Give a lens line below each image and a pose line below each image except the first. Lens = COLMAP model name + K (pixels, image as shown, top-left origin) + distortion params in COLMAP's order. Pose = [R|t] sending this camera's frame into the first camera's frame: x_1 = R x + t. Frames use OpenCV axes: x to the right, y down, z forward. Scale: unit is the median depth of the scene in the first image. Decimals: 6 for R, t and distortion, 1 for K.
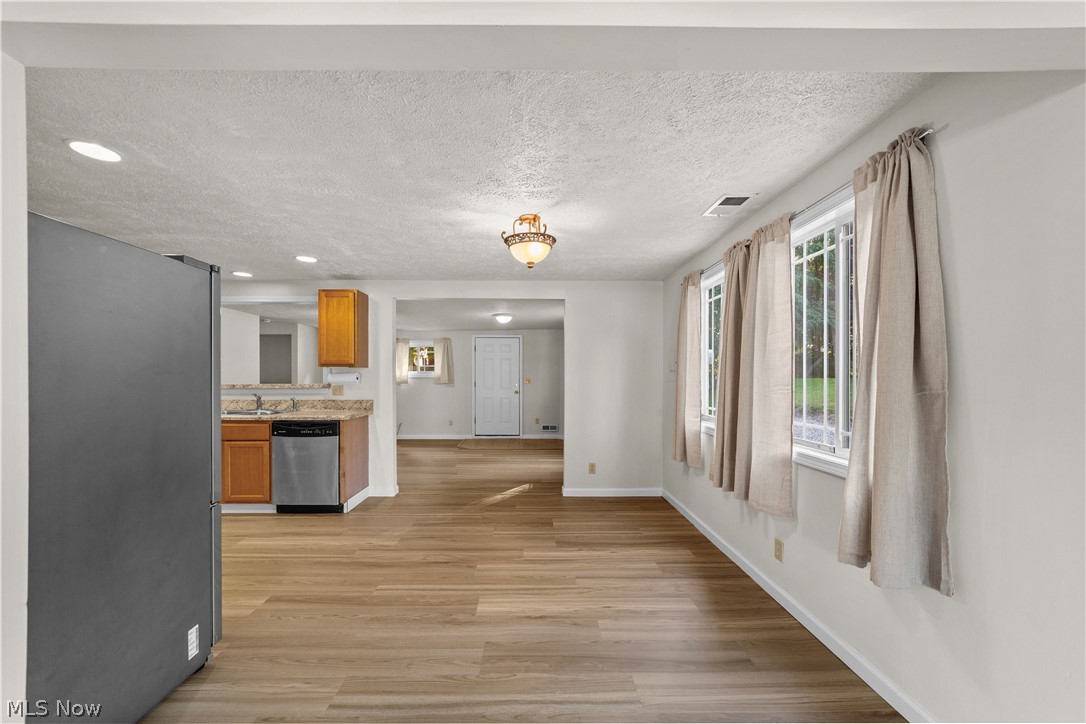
lens RADIAL K [[421.0, 0, 534.4], [0, 421.0, 378.2], [0, 0, 1]] dist [-0.019160, 0.010466]
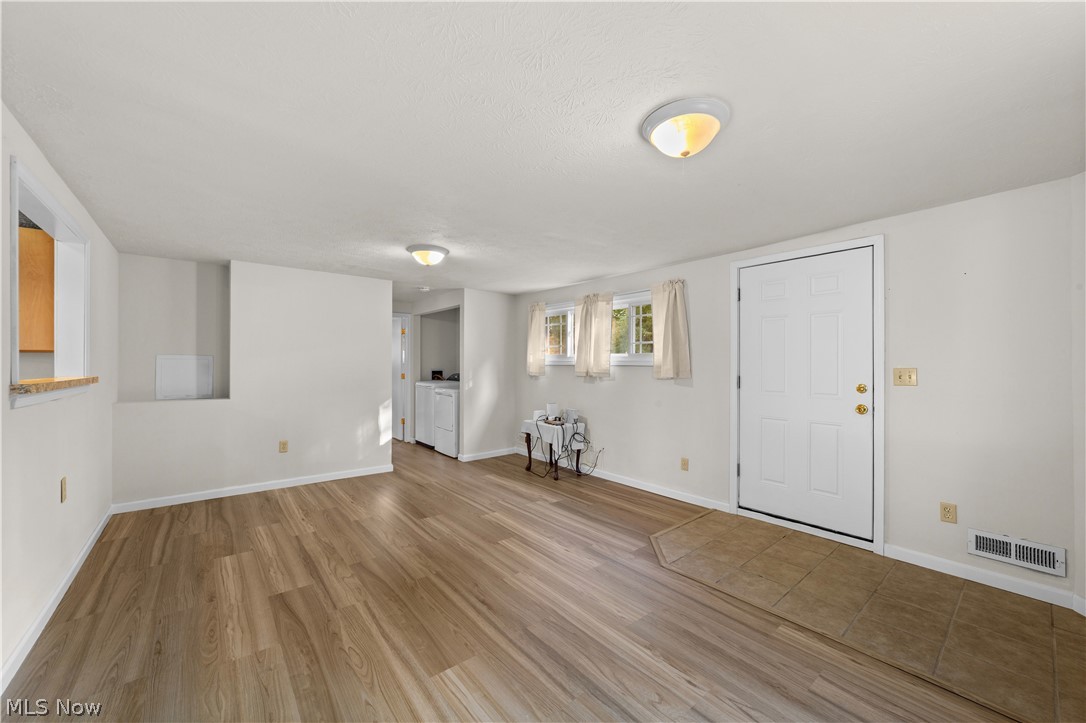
lens RADIAL K [[411.3, 0, 539.8], [0, 411.3, 364.1], [0, 0, 1]] dist [0.000635, 0.000242]
pose [[0.622198, -0.000774, -0.782859, 0.153030], [-0.000696, 0.999999, -0.001541, -0.006407], [0.782859, 0.001504, 0.622197, 1.664809]]
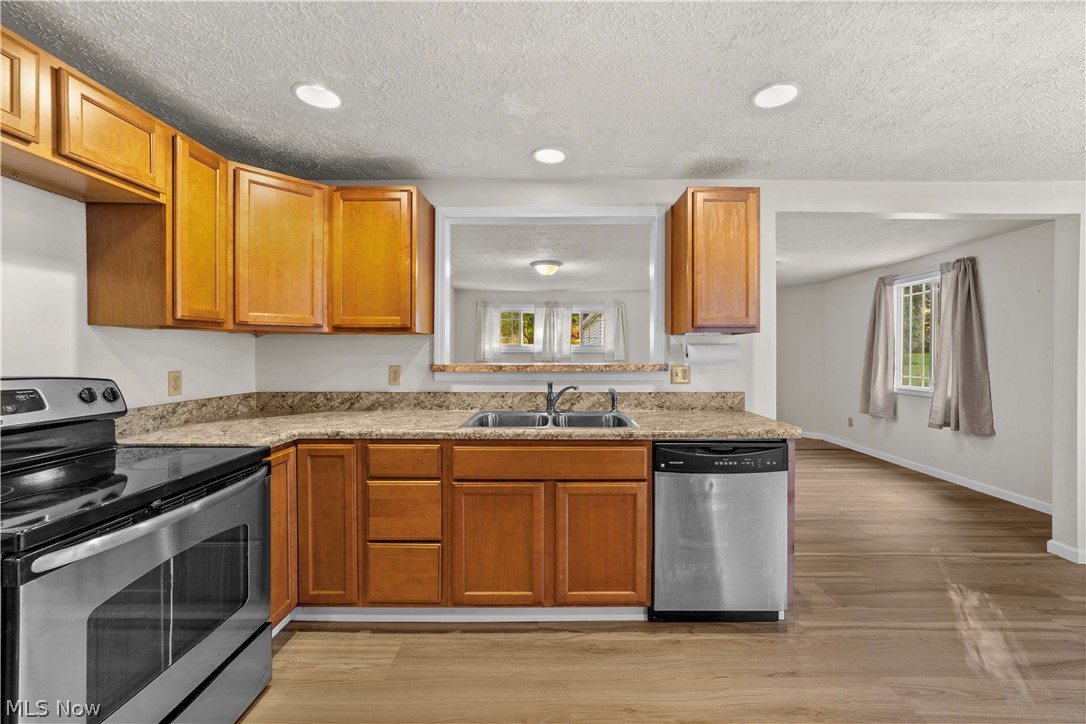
lens RADIAL K [[412.8, 0, 546.8], [0, 412.8, 354.1], [0, 0, 1]] dist [0.001313, 0.000271]
pose [[0.999959, 0.001134, -0.008961, -0.923156], [-0.001100, 0.999992, 0.003793, -0.002857], [0.008966, -0.003783, 0.999953, 0.629532]]
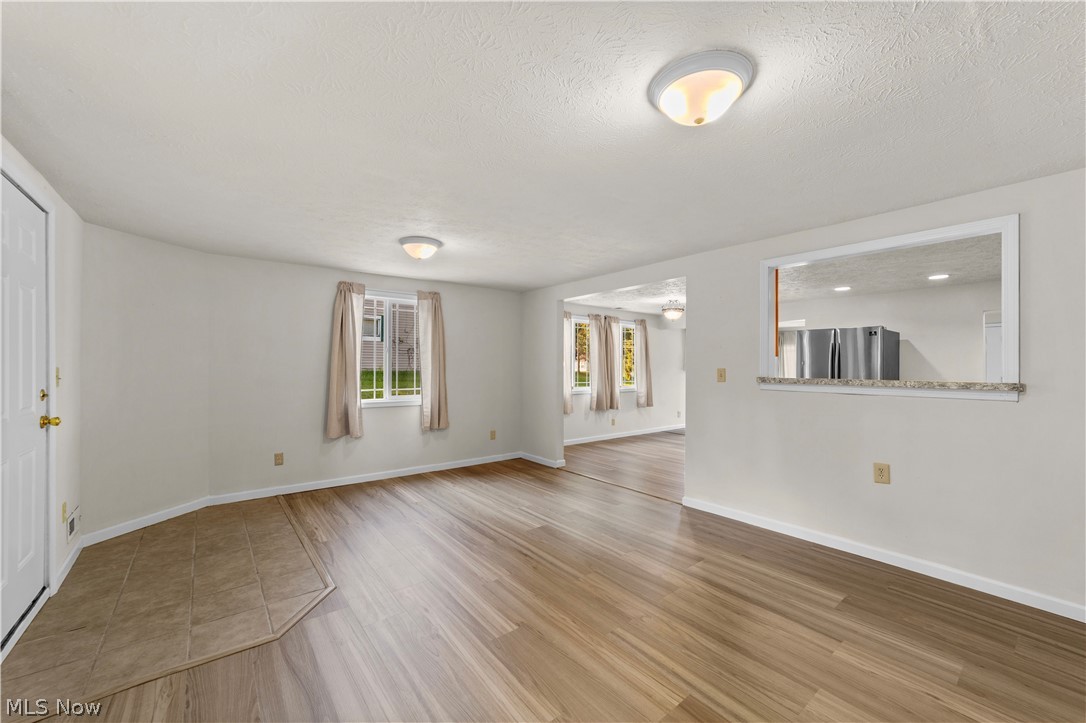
lens RADIAL K [[428.6, 0, 547.7], [0, 428.6, 365.6], [0, 0, 1]] dist [-0.001693, 0.000063]
pose [[-0.619578, -0.002243, 0.784932, -1.244910], [-0.003744, 0.999993, -0.000098, -0.007333], [-0.784926, -0.003000, -0.619582, 2.586202]]
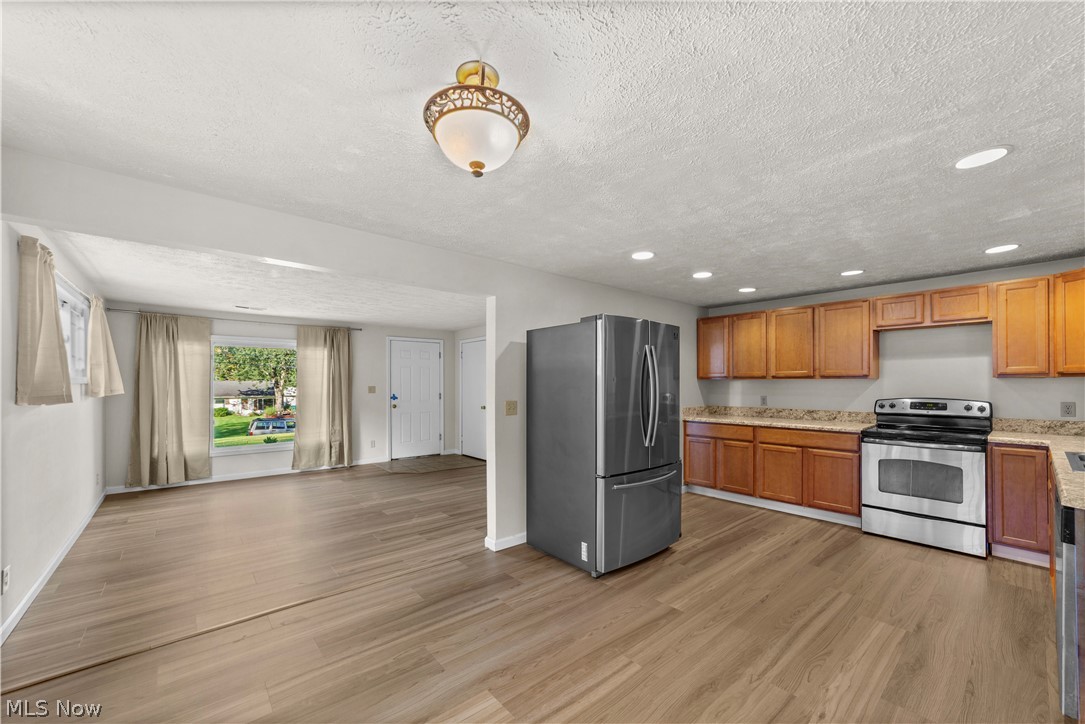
lens RADIAL K [[425.6, 0, 535.9], [0, 425.6, 383.4], [0, 0, 1]] dist [-0.003049, -0.000044]
pose [[-0.771590, -0.004016, -0.636108, 0.223627], [-0.004362, 0.999990, -0.001021, -0.015045], [0.636106, 0.001987, -0.771599, 1.223363]]
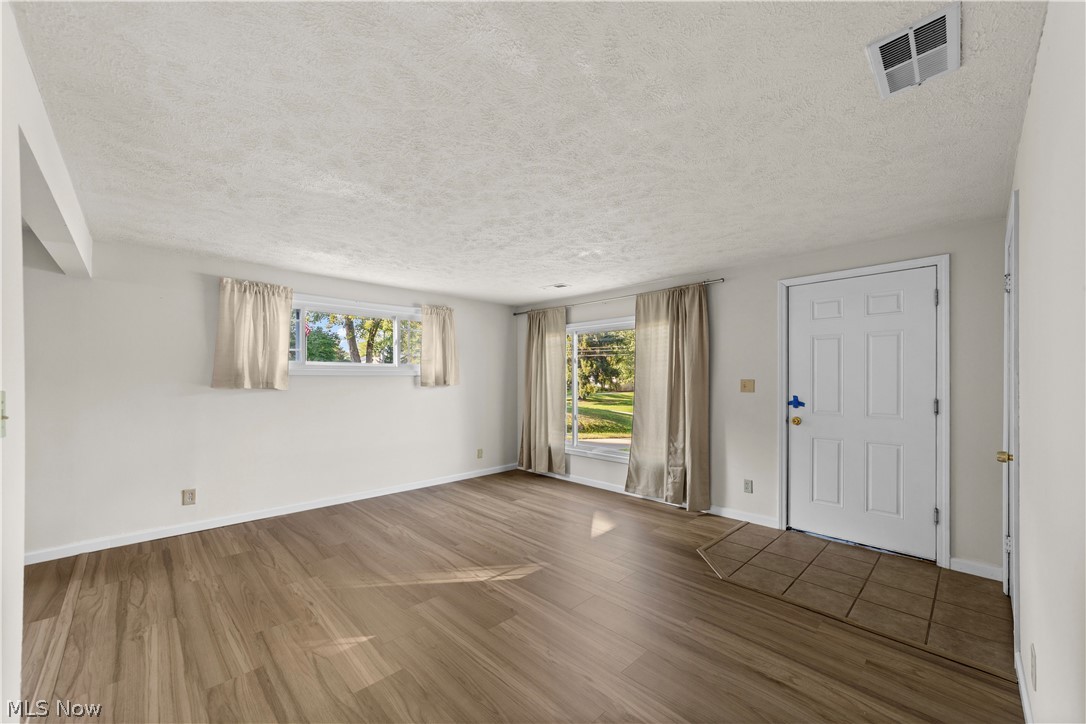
lens RADIAL K [[421.0, 0, 534.4], [0, 421.0, 378.2], [0, 0, 1]] dist [-0.019160, 0.010466]
pose [[-0.684125, -0.003327, 0.729357, -1.003979], [0.000241, 0.999989, 0.004788, -0.008819], [-0.729364, 0.003451, -0.684117, 0.199508]]
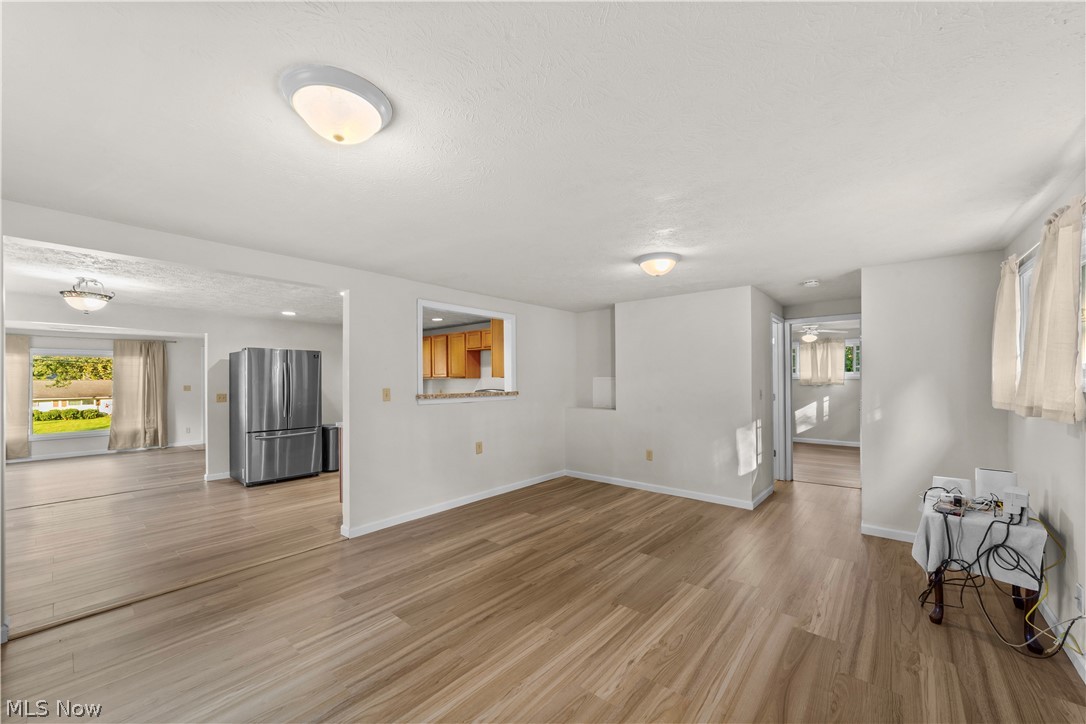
lens RADIAL K [[421.0, 0, 534.4], [0, 421.0, 378.2], [0, 0, 1]] dist [-0.019160, 0.010466]
pose [[-0.657884, -0.000228, -0.753119, 0.047232], [0.005413, 0.999973, -0.005032, -0.022662], [0.753100, -0.007387, -0.657865, 2.608323]]
